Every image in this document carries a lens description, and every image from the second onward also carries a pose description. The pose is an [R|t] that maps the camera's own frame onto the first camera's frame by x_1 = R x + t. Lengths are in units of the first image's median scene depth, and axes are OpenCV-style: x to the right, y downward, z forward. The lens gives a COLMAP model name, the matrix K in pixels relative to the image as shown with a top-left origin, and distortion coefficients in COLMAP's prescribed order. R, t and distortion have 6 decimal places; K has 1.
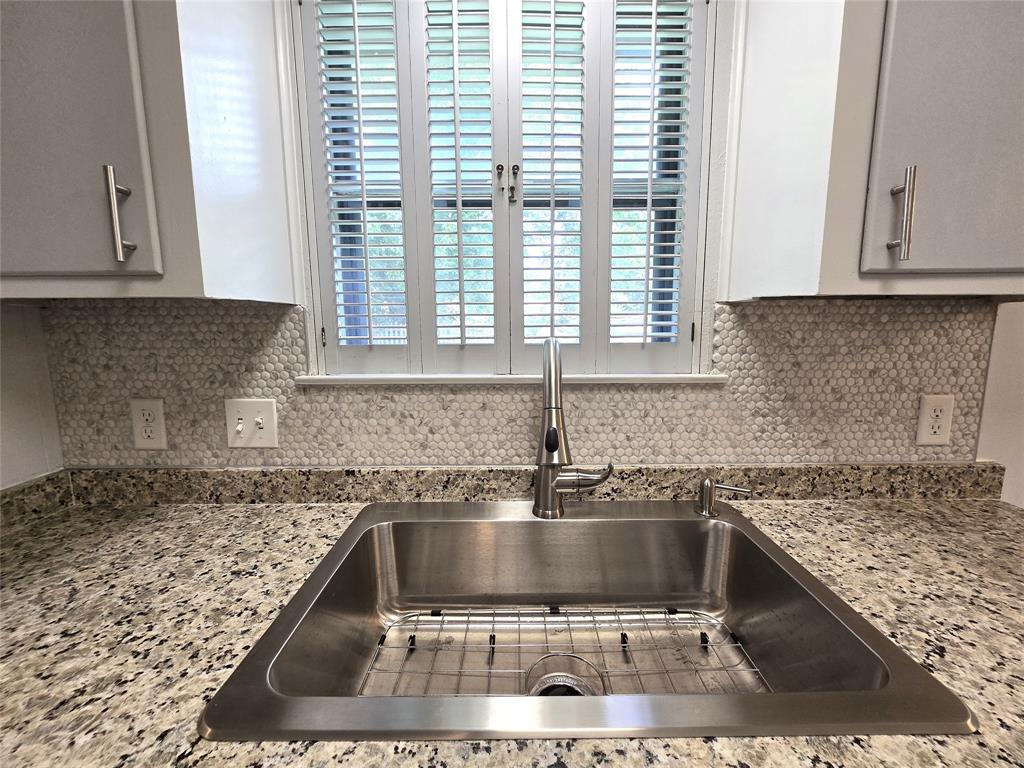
lens RADIAL K [[422.2, 0, 514.6], [0, 422.2, 379.2], [0, 0, 1]] dist [-0.002019, -0.000427]
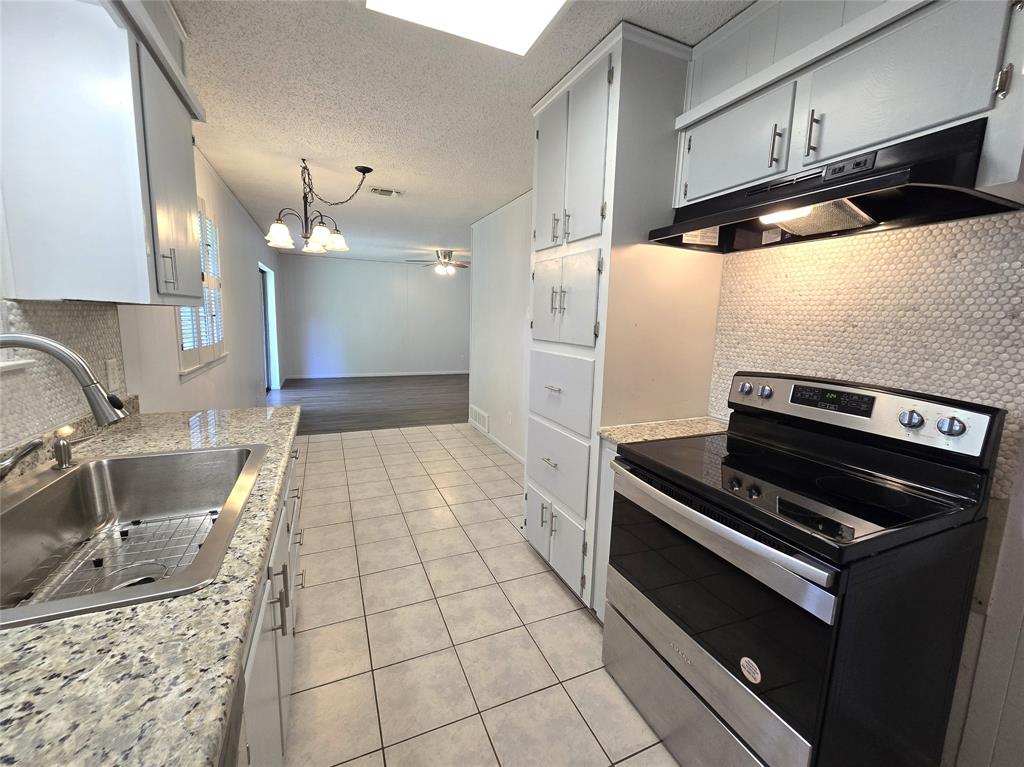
lens RADIAL K [[422.2, 0, 508.4], [0, 422.2, 383.6], [0, 0, 1]] dist [-0.002019, -0.000427]
pose [[-0.386588, -0.150583, 0.909876, -1.476808], [0.105316, 0.972918, 0.205763, -0.060140], [-0.916220, 0.175370, -0.360260, 0.235829]]
